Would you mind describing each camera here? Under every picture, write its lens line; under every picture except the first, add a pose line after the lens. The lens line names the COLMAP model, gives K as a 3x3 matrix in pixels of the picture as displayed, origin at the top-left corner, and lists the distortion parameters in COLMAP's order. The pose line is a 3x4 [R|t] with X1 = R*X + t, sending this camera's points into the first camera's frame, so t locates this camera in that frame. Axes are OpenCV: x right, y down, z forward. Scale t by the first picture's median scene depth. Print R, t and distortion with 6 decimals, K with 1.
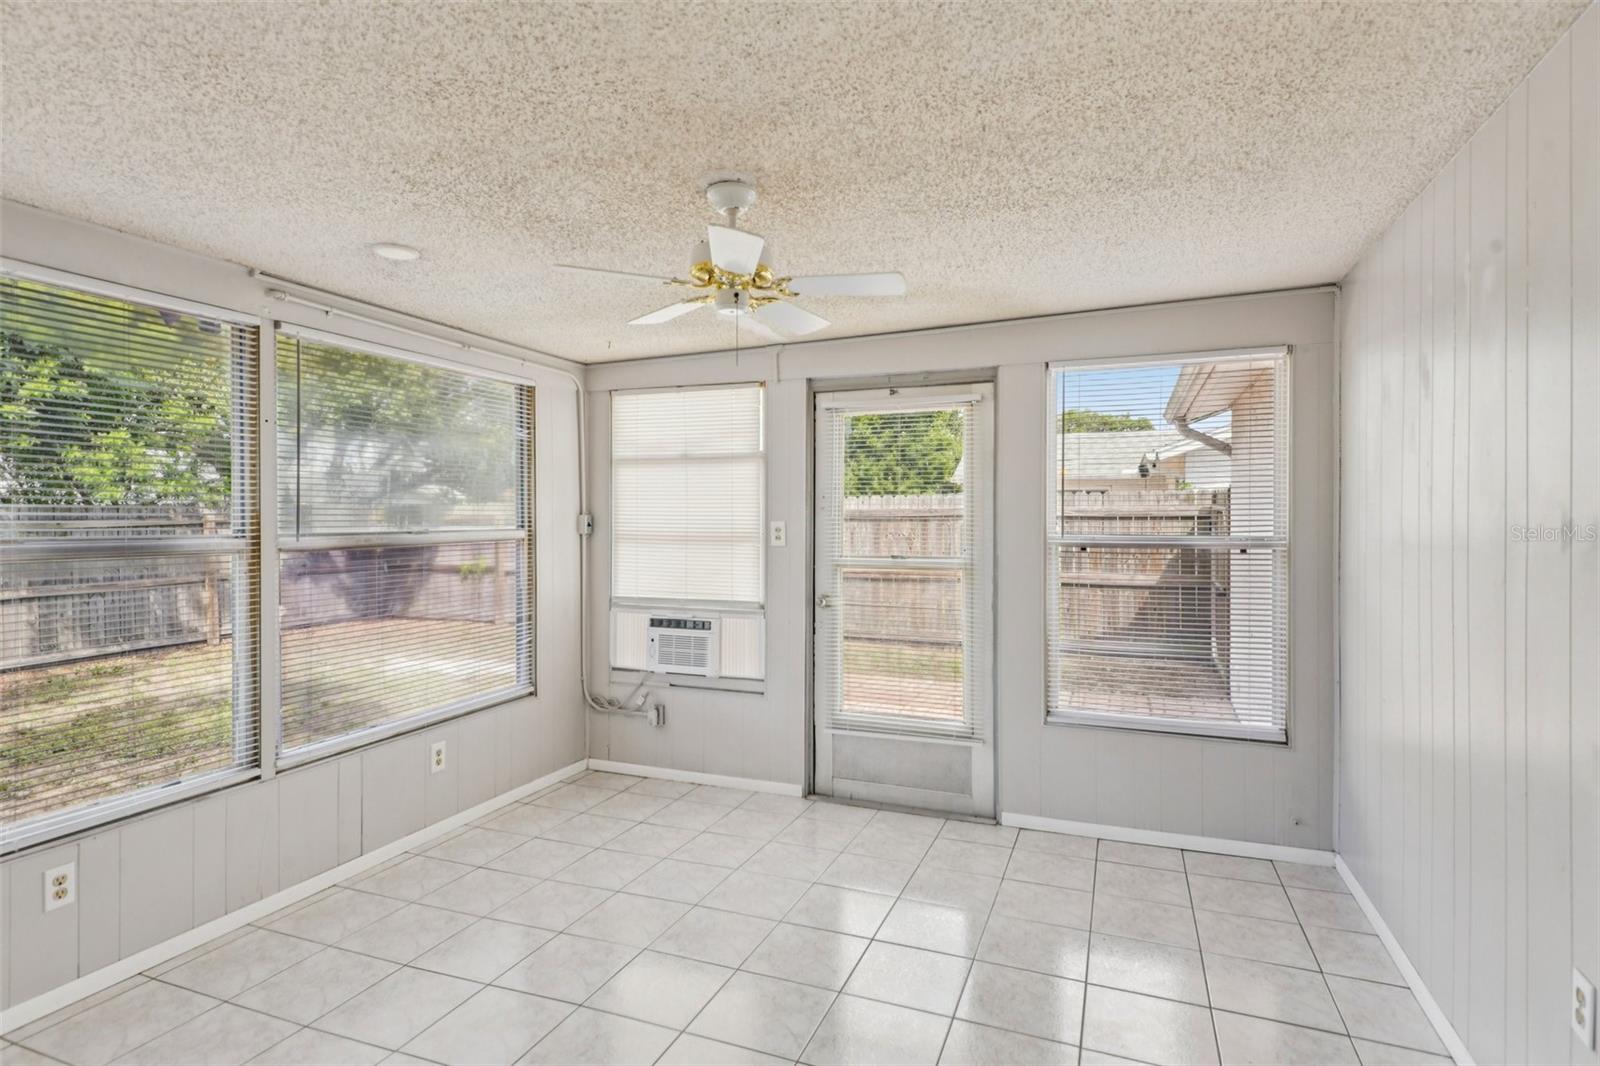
lens RADIAL K [[822.3, 0, 800.0], [0, 822.3, 533.0], [0, 0, 1]] dist [-0.000238, -0.000069]
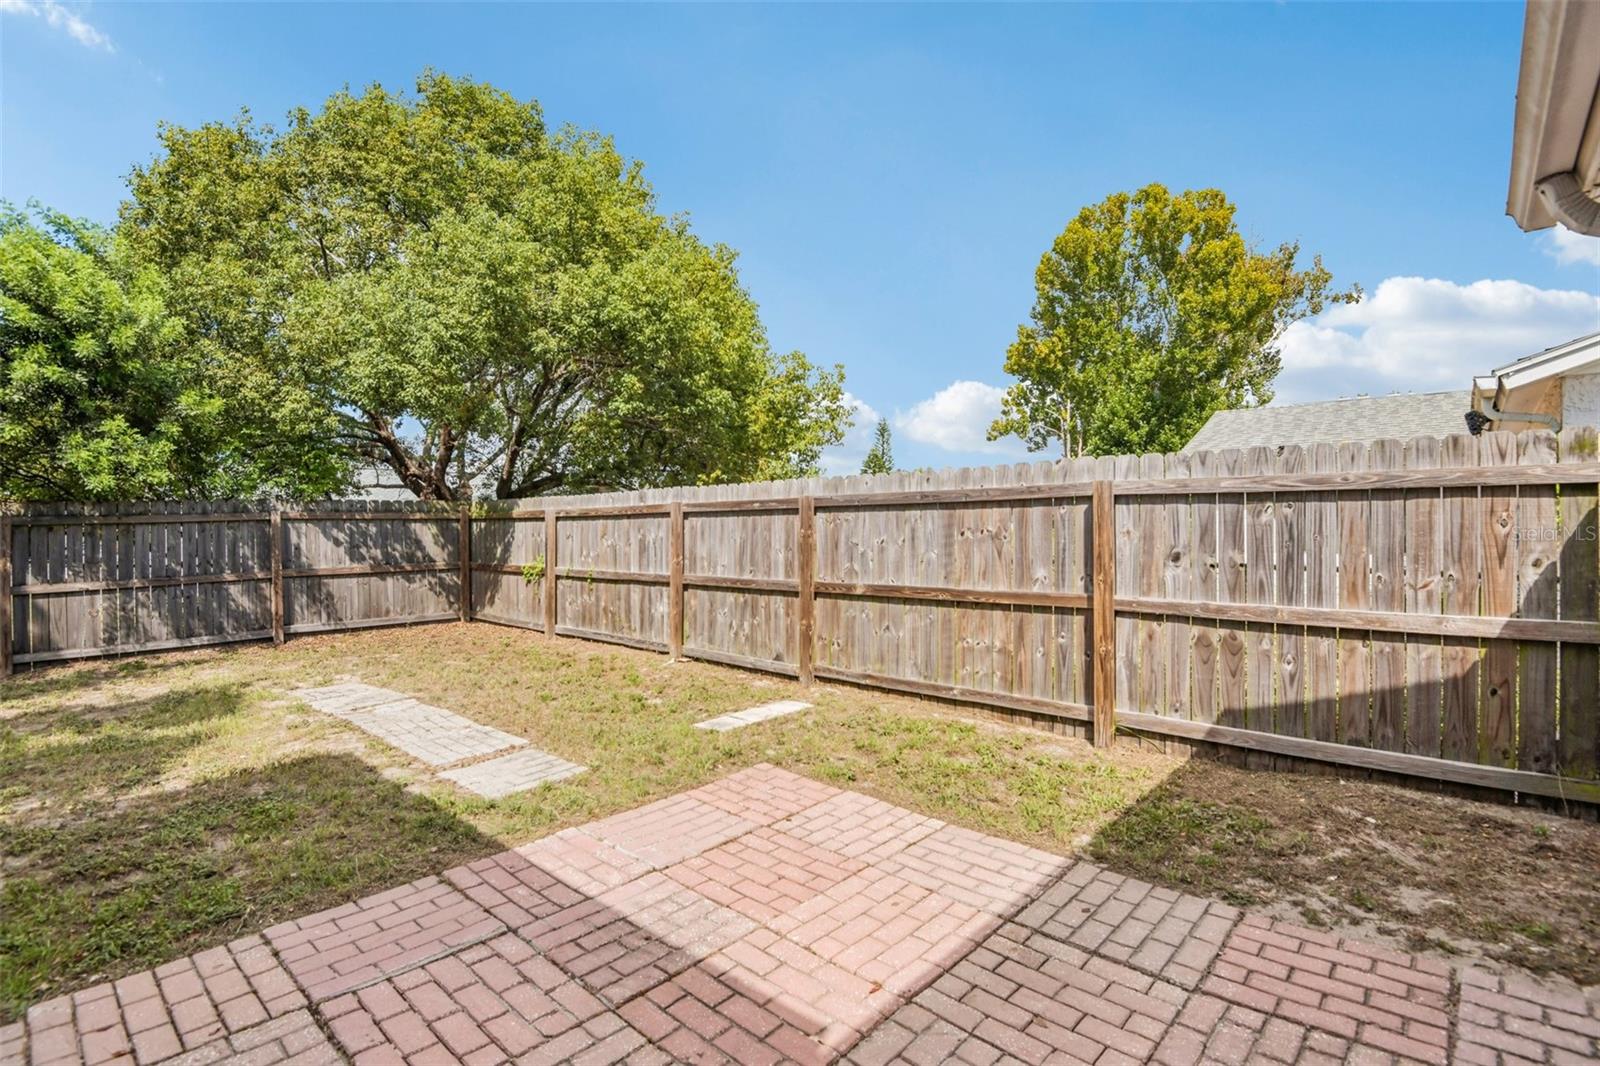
lens RADIAL K [[755.2, 0, 800.0], [0, 755.2, 533.0], [0, 0, 1]] dist [-0.045135, -0.000417]
pose [[0.936171, 0.003381, -0.351528, 0.190793], [-0.006159, 0.999958, -0.006784, 0.009718], [0.351490, 0.008516, 0.936153, 0.442871]]
